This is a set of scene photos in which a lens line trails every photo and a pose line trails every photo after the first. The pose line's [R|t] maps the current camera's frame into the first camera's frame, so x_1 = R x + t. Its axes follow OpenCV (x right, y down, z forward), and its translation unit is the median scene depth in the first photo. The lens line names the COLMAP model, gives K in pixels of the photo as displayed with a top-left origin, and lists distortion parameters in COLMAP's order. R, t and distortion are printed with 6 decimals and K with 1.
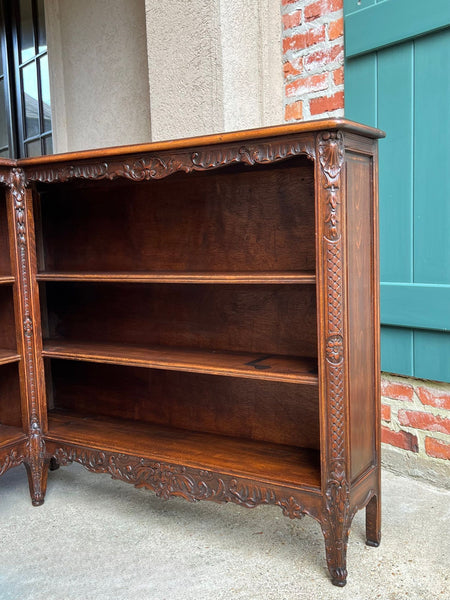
lens RADIAL K [[645.6, 0, 236.4], [0, 645.6, 306.7], [0, 0, 1]] dist [0.057210, 0.000000]
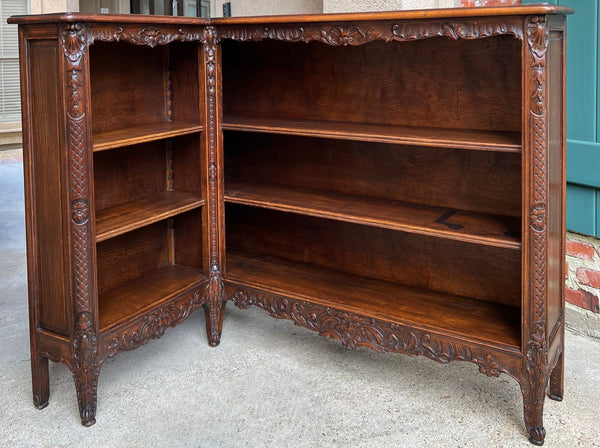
lens RADIAL K [[629.3, 0, 304.2], [0, 629.3, 71.0], [0, 0, 1]] dist [0.019488, 0.000000]
pose [[0.999838, 0.017515, -0.004221, -0.178435], [-0.017742, 0.997935, -0.061737, -0.078491], [0.003131, 0.061802, 0.998084, -0.034619]]
